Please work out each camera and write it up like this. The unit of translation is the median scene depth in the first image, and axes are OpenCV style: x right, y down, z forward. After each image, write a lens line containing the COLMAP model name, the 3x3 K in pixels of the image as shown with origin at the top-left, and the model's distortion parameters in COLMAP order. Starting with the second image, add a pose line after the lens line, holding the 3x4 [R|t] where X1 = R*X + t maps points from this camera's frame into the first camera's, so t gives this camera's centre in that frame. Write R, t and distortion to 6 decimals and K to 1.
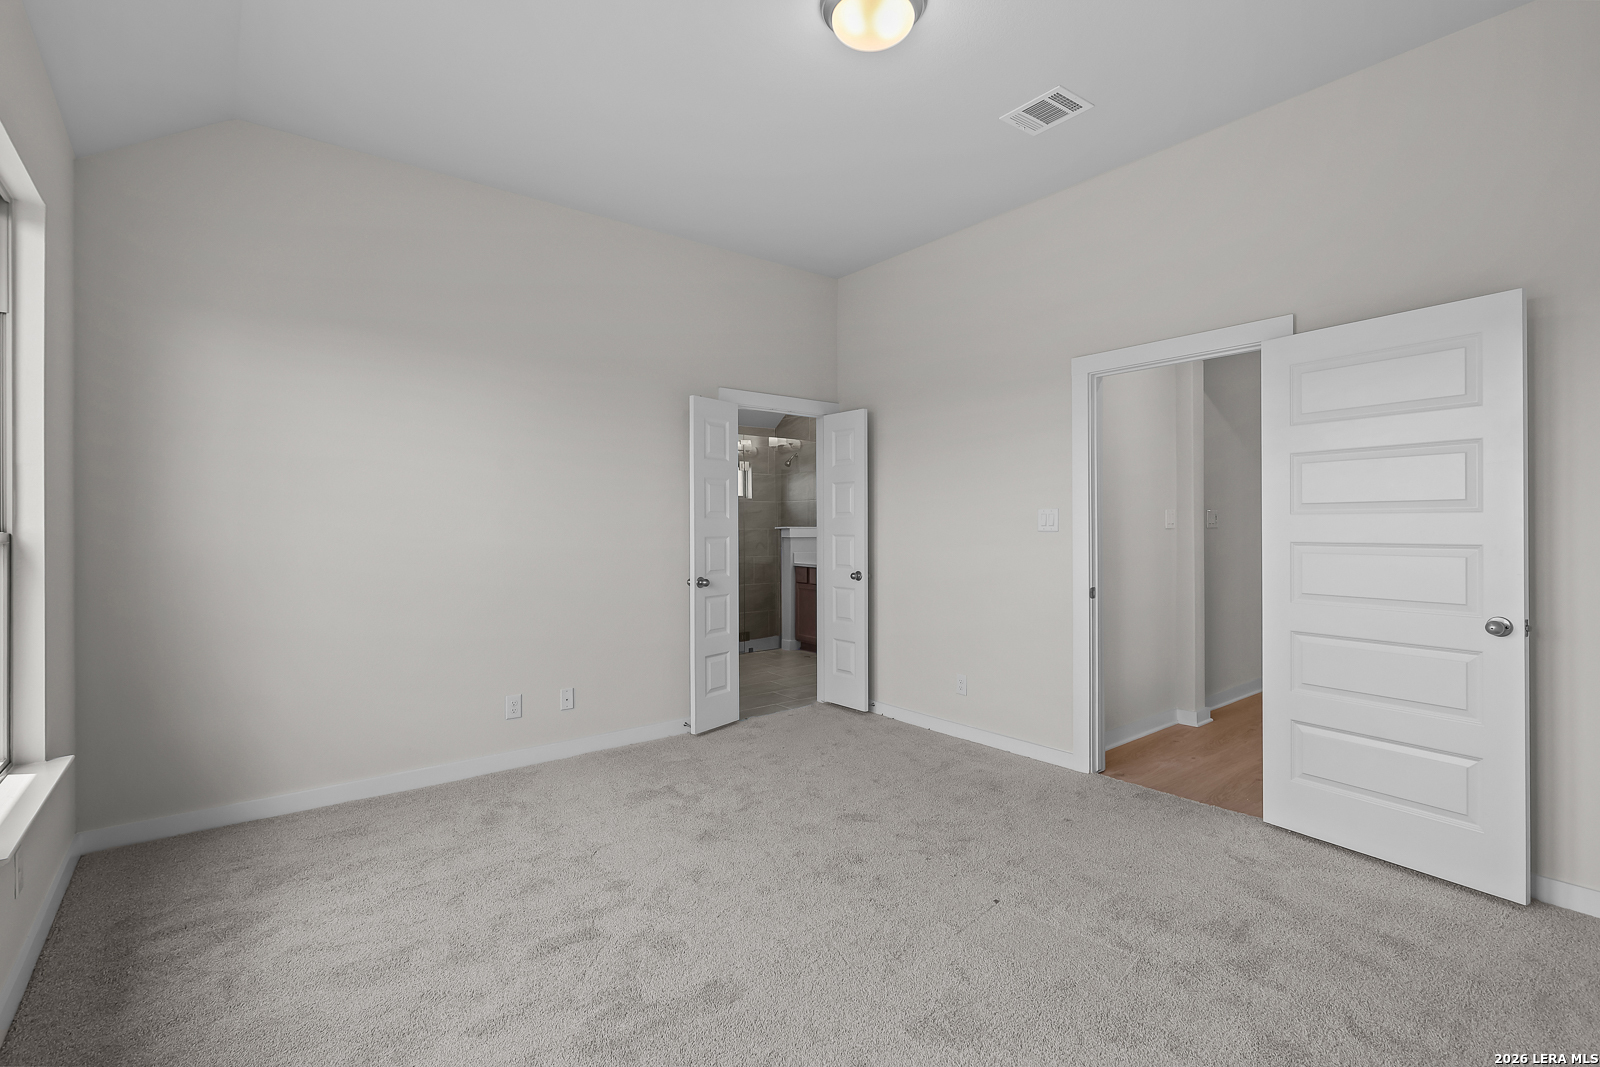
lens RADIAL K [[736.8, 0, 793.4], [0, 736.8, 529.8], [0, 0, 1]] dist [-0.004973, 0.002417]
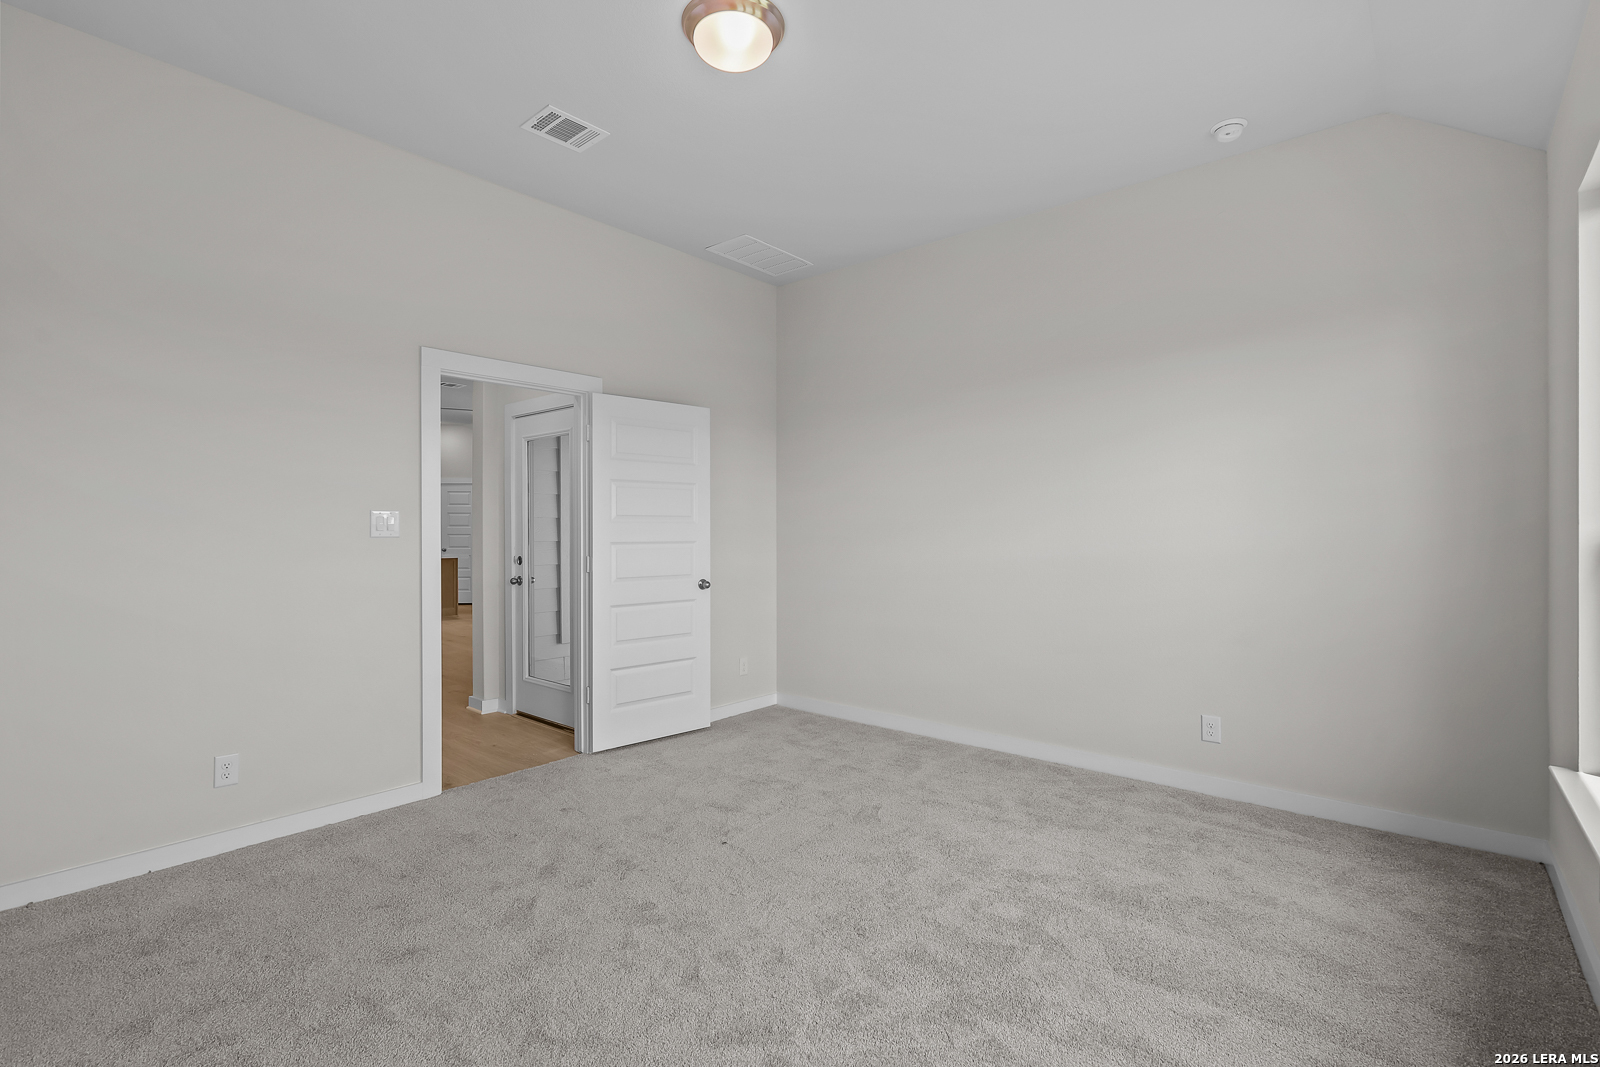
lens RADIAL K [[736.8, 0, 806.6], [0, 736.8, 531.1], [0, 0, 1]] dist [-0.004973, 0.002417]
pose [[-0.199690, -0.007252, 0.979832, -0.700497], [0.001757, 0.999968, 0.007759, -0.013424], [-0.979858, 0.003271, -0.199670, 0.832316]]
